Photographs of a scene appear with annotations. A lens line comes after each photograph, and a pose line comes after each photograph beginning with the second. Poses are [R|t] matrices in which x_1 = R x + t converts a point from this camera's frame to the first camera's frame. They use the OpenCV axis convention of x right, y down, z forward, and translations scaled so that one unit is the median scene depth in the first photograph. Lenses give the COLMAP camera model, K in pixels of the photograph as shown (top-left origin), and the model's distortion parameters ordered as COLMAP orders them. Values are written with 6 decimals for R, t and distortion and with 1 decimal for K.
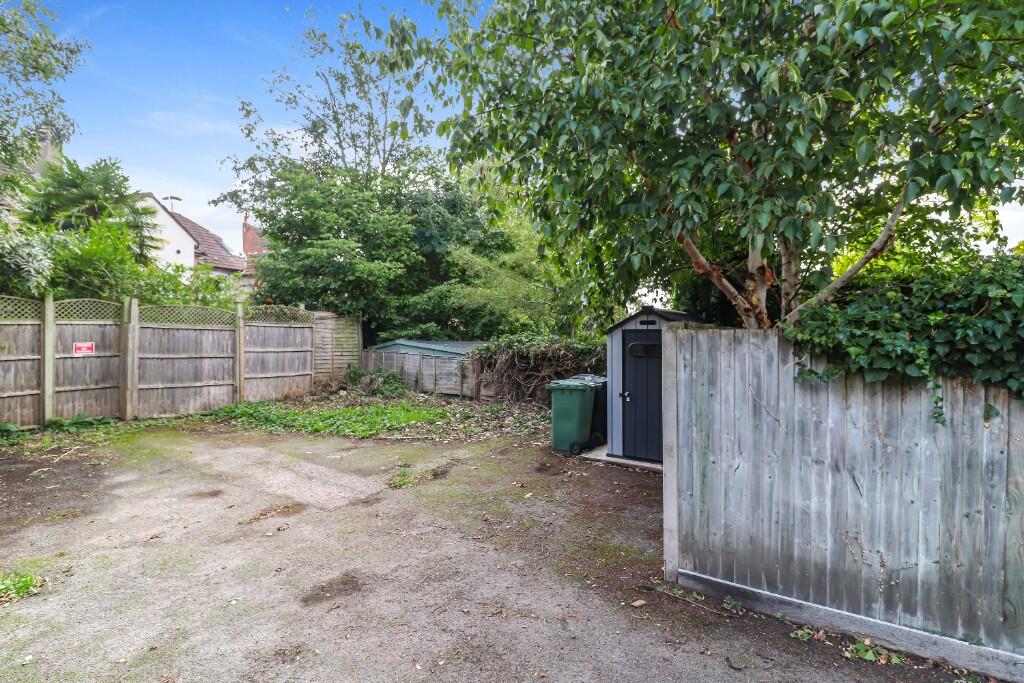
lens RADIAL K [[506.1, 0, 511.1], [0, 506.1, 341.3], [0, 0, 1]] dist [0.000566, -0.001204]
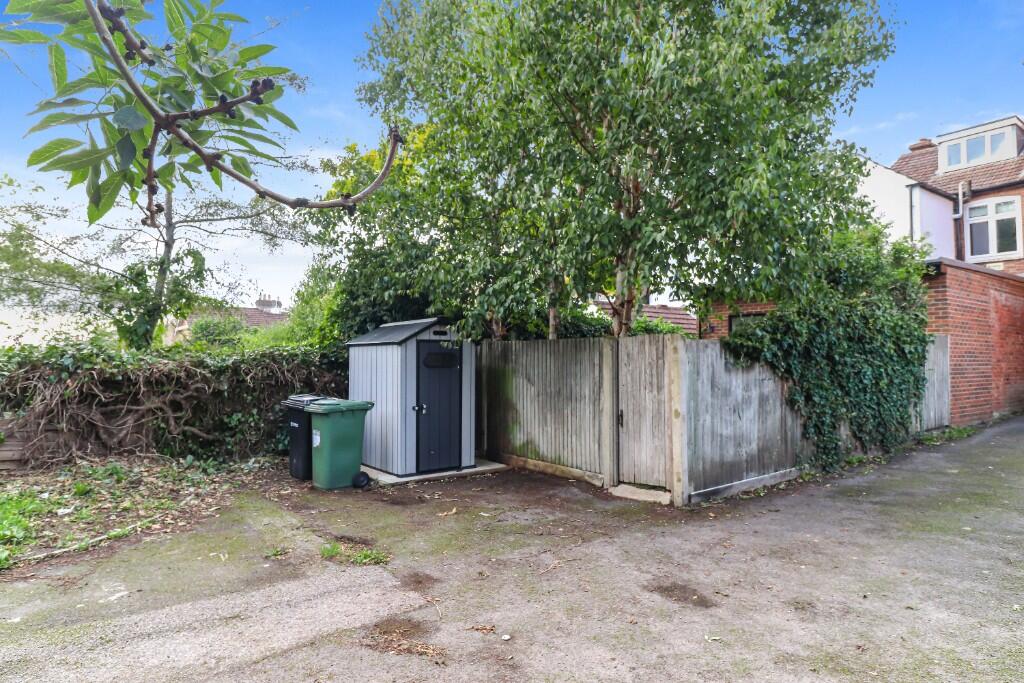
lens RADIAL K [[603.3, 0, 511.1], [0, 603.3, 341.6], [0, 0, 1]] dist [0.009375, 0.001522]
pose [[0.274358, 0.026428, 0.961264, -1.401143], [0.010950, 0.999472, -0.030603, 0.030231], [-0.961565, 0.018922, 0.273924, 0.882716]]
